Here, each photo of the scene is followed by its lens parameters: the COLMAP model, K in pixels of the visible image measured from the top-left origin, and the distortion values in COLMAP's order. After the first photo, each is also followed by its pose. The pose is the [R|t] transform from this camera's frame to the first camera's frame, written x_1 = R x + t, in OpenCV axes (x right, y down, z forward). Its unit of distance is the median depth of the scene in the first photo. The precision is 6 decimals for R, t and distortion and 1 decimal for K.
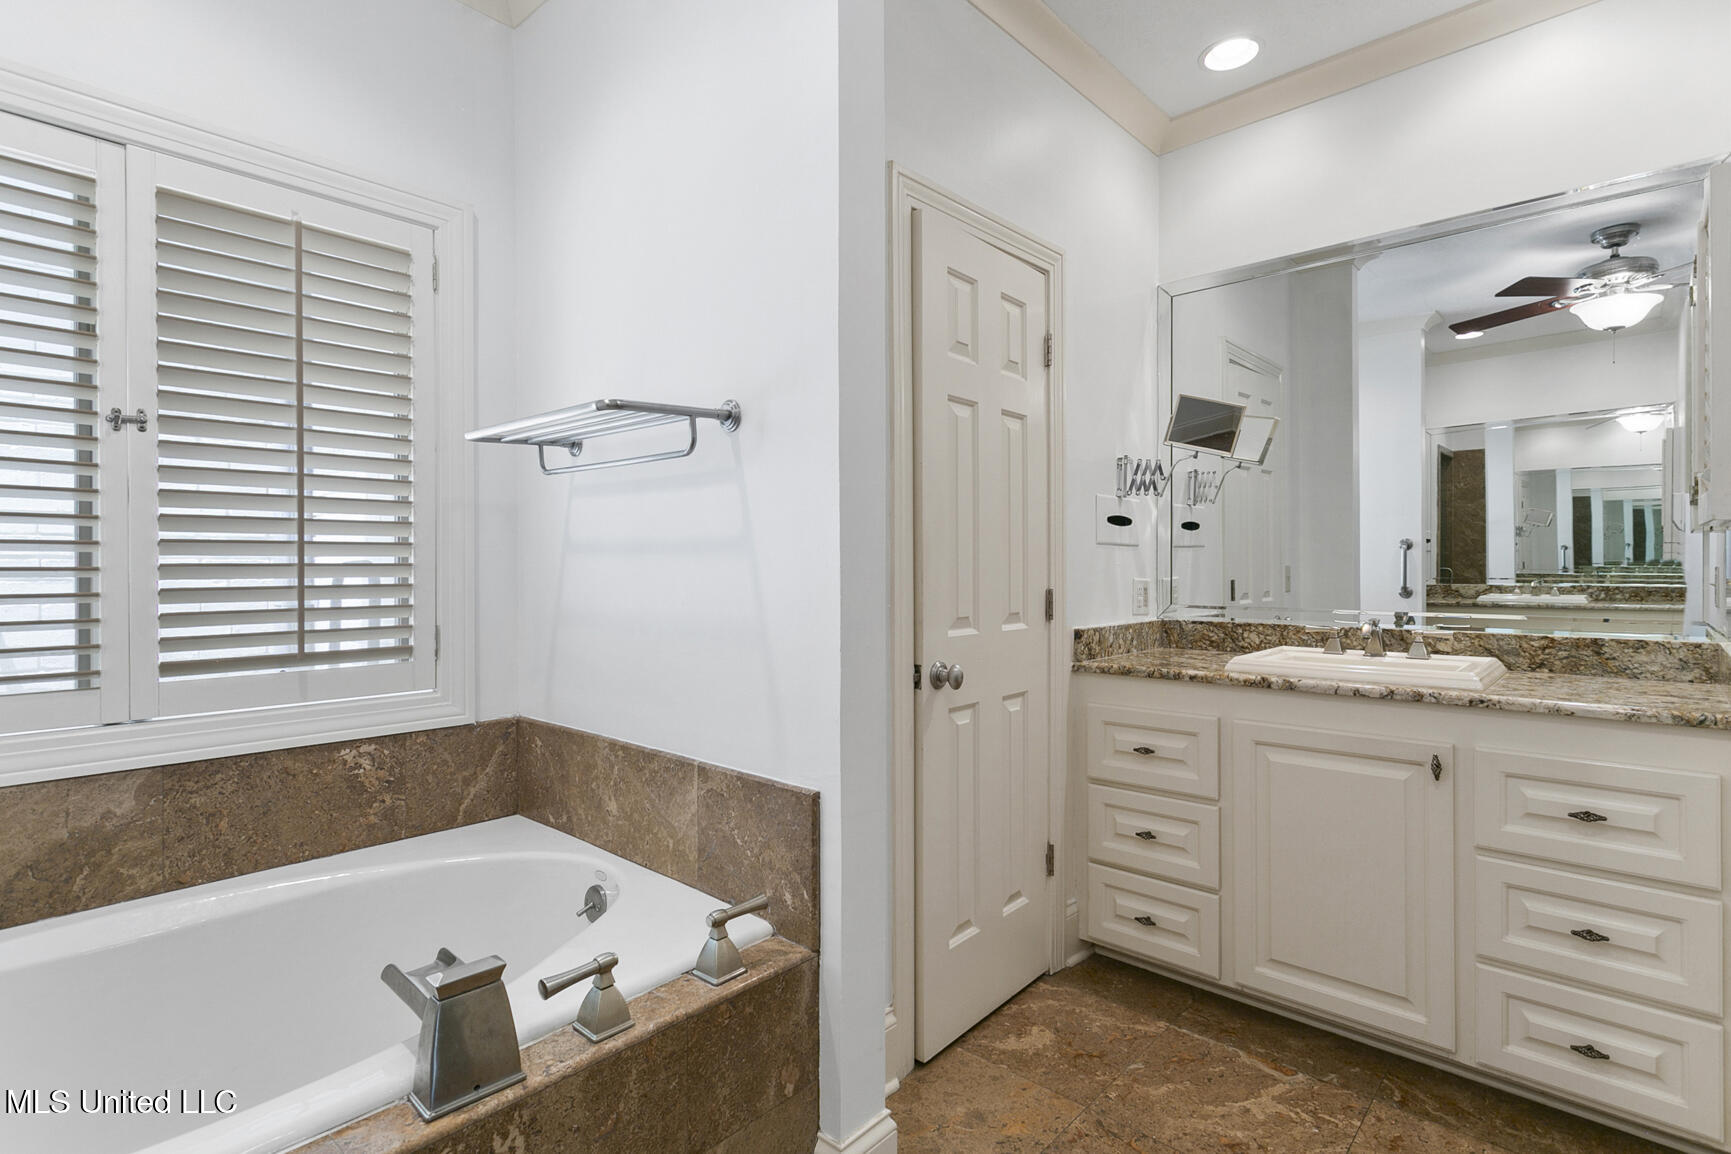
lens RADIAL K [[836.0, 0, 864.7], [0, 836.0, 571.4], [0, 0, 1]] dist [0.003508, 0.001208]
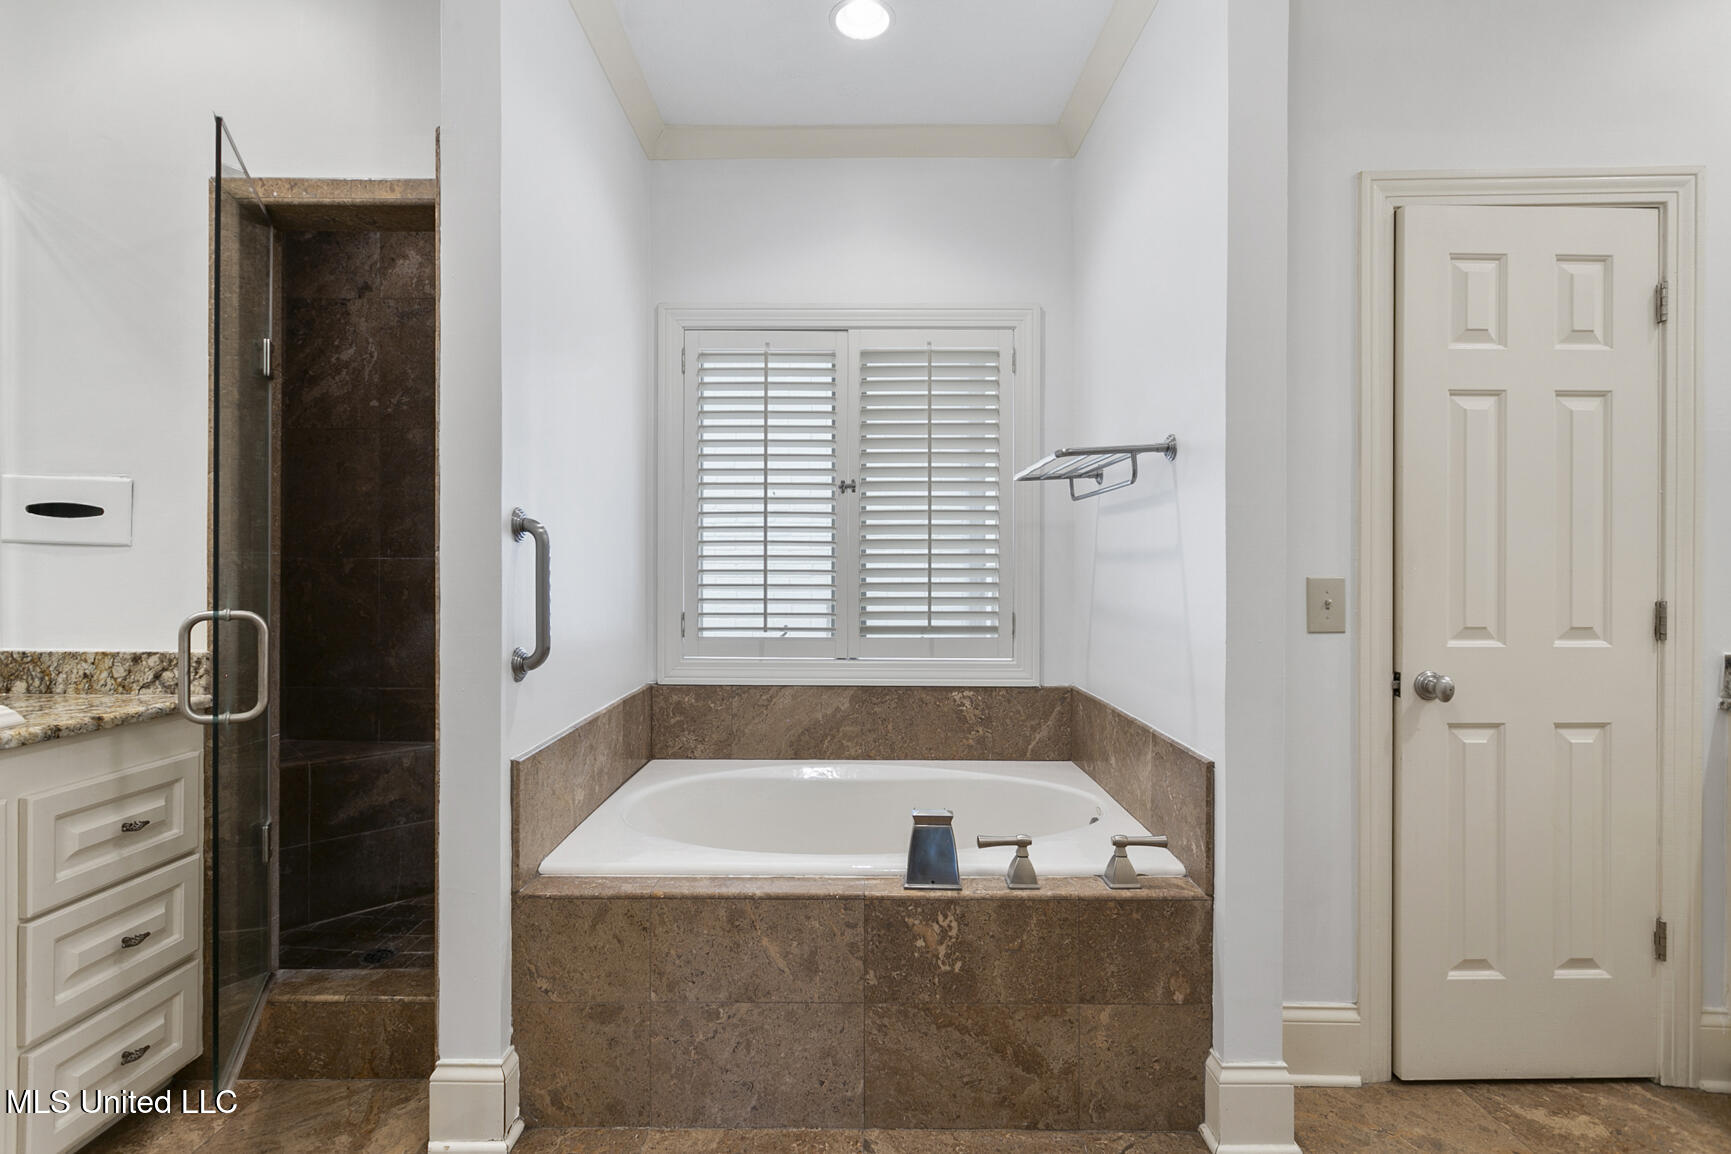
lens RADIAL K [[822.1, 0, 865.5], [0, 822.1, 577.0], [0, 0, 1]] dist [0.001735, 0.000092]
pose [[0.673682, 0.009204, -0.738964, 0.376197], [-0.008145, 0.999954, 0.005029, 0.000179], [0.738976, 0.002631, 0.673726, -0.118333]]
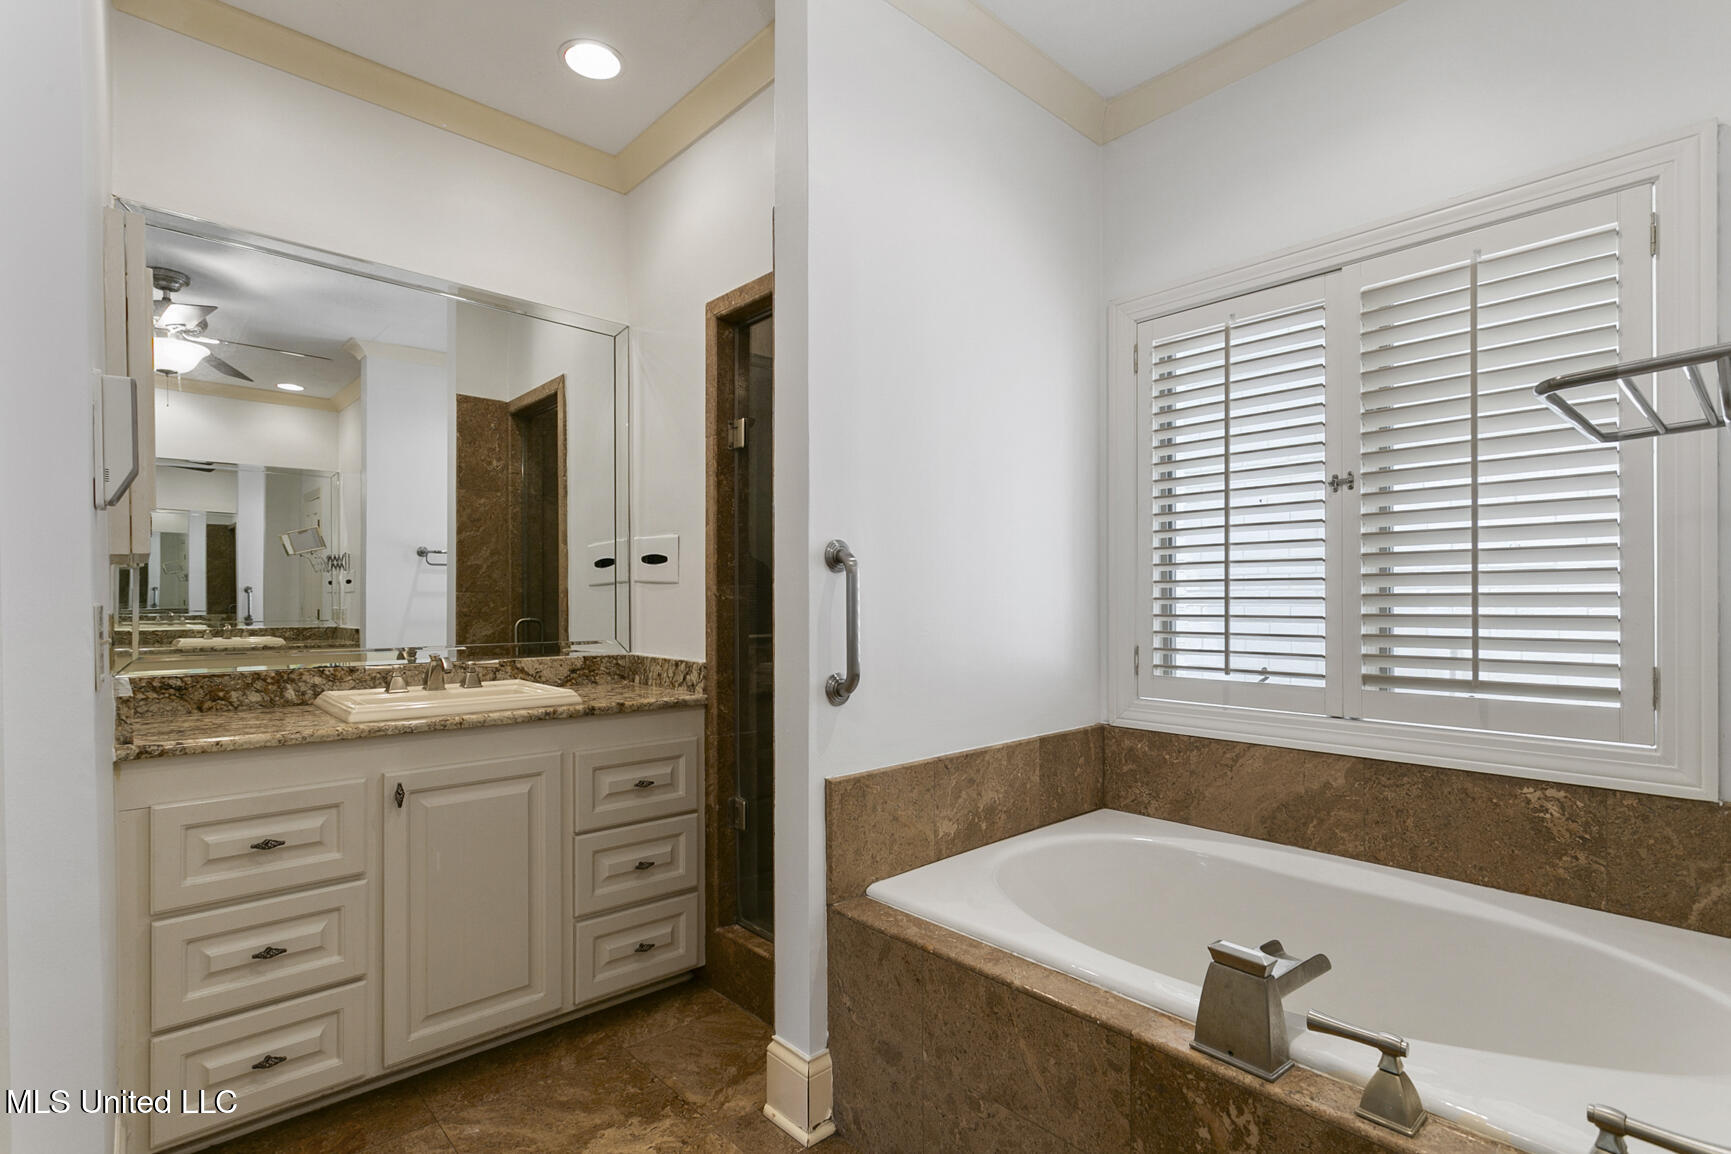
lens RADIAL K [[831.3, 0, 865.0], [0, 831.3, 602.6], [0, 0, 1]] dist [-0.000595, 0.000646]
pose [[-0.090885, 0.006656, -0.995839, 0.407251], [-0.002548, 0.999973, 0.006916, -0.002904], [0.995858, 0.003166, -0.090866, 0.348365]]
